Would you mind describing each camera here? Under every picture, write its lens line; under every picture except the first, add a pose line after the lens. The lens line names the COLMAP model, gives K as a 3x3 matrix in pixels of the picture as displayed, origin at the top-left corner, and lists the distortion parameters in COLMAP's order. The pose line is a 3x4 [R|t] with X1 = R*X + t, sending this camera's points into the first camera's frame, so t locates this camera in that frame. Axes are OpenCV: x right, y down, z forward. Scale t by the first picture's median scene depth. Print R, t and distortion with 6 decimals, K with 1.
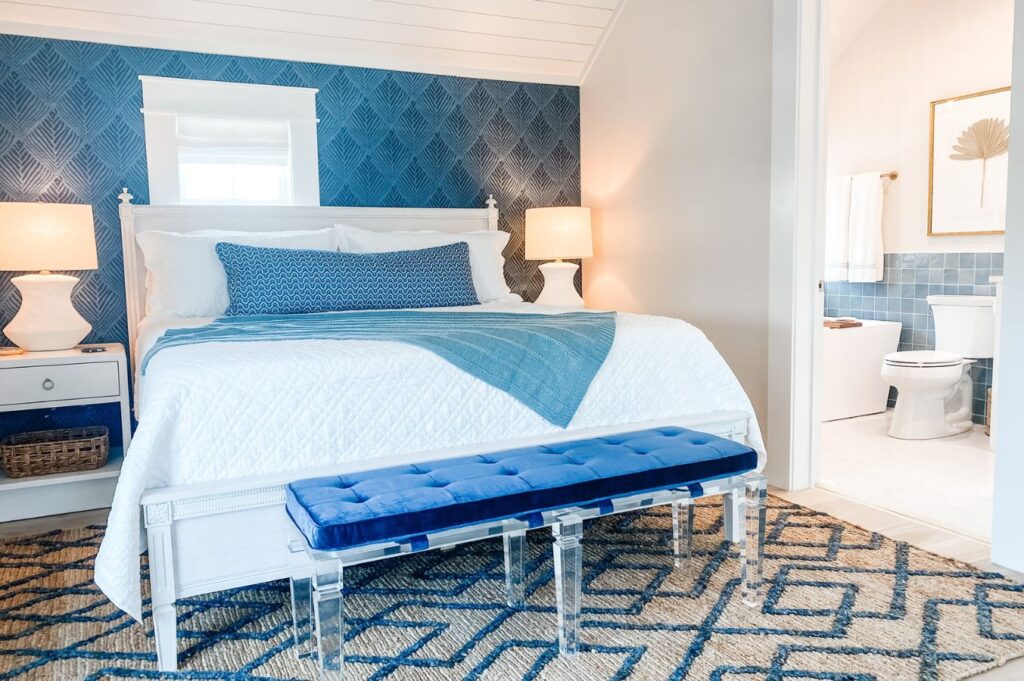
lens RADIAL K [[781.3, 0, 512.0], [0, 781.3, 340.5], [0, 0, 1]] dist [0.001406, -0.001272]
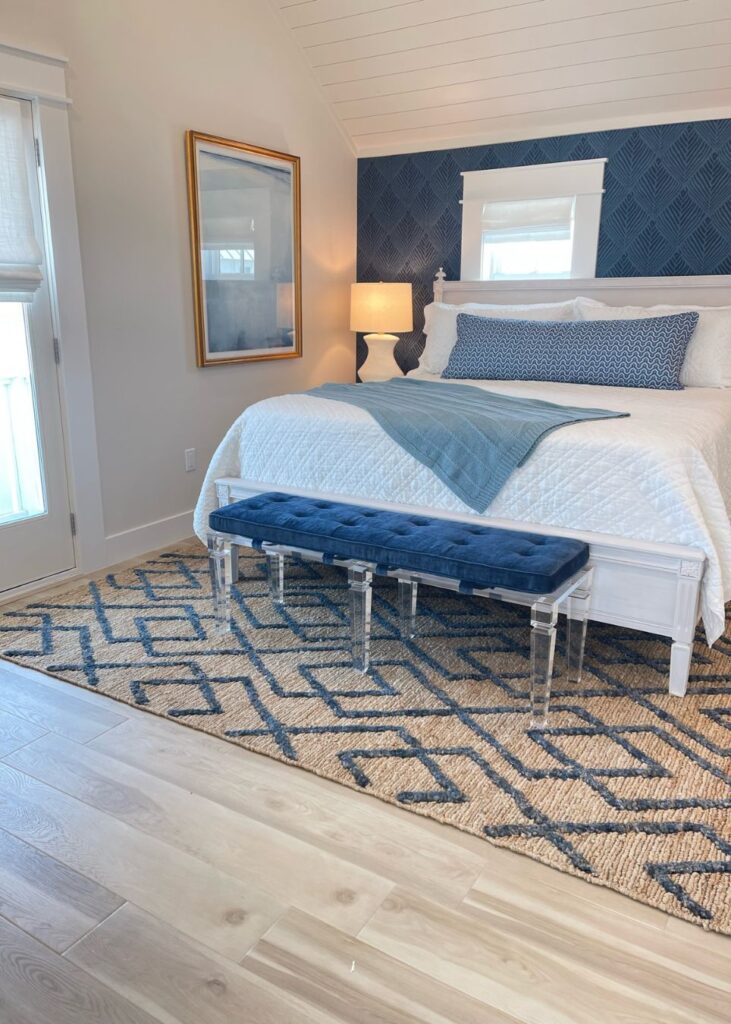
lens RADIAL K [[785.4, 0, 365.5], [0, 785.4, 512.0], [0, 0, 1]] dist [0.089542, -0.097430]
pose [[0.518406, 0.240578, -0.820596, 0.831406], [-0.100395, 0.970096, 0.220984, -0.109003], [0.849221, -0.032176, 0.527057, 0.254137]]
